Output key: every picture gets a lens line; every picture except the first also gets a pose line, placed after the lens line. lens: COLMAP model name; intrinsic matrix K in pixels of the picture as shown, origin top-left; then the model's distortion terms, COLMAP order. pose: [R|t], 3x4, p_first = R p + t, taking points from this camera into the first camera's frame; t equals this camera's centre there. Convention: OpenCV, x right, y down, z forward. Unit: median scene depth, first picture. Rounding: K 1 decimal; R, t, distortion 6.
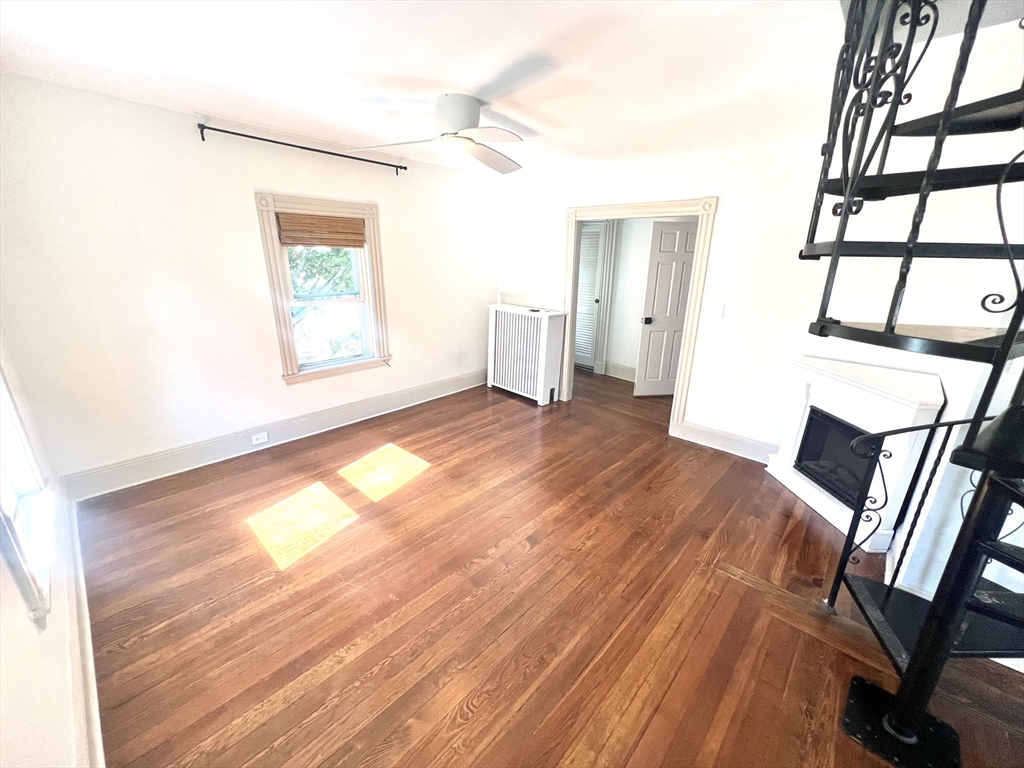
lens RADIAL K [[411.7, 0, 512.3], [0, 411.7, 387.5], [0, 0, 1]] dist [0.000216, -0.000961]
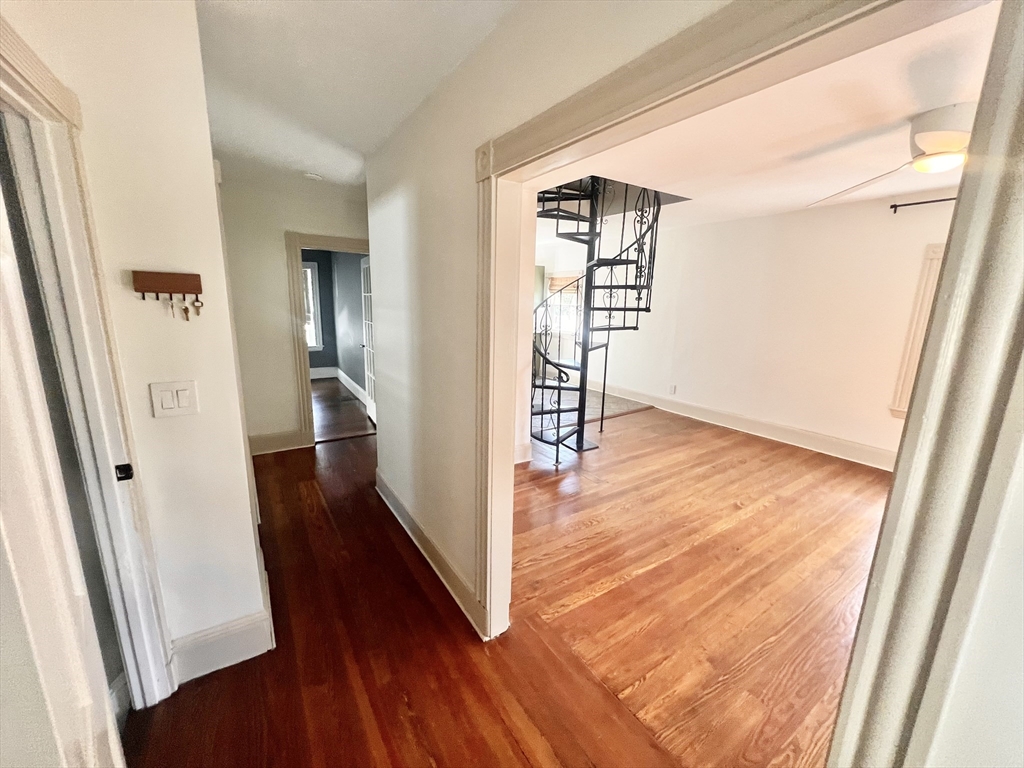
lens RADIAL K [[411.7, 0, 516.3], [0, 411.7, 380.0], [0, 0, 1]] dist [0.000216, -0.000961]
pose [[-0.970527, -0.088111, 0.224307, 0.483504], [0.033967, 0.871459, 0.489291, -0.652794], [-0.238587, 0.482489, -0.842781, 2.143863]]
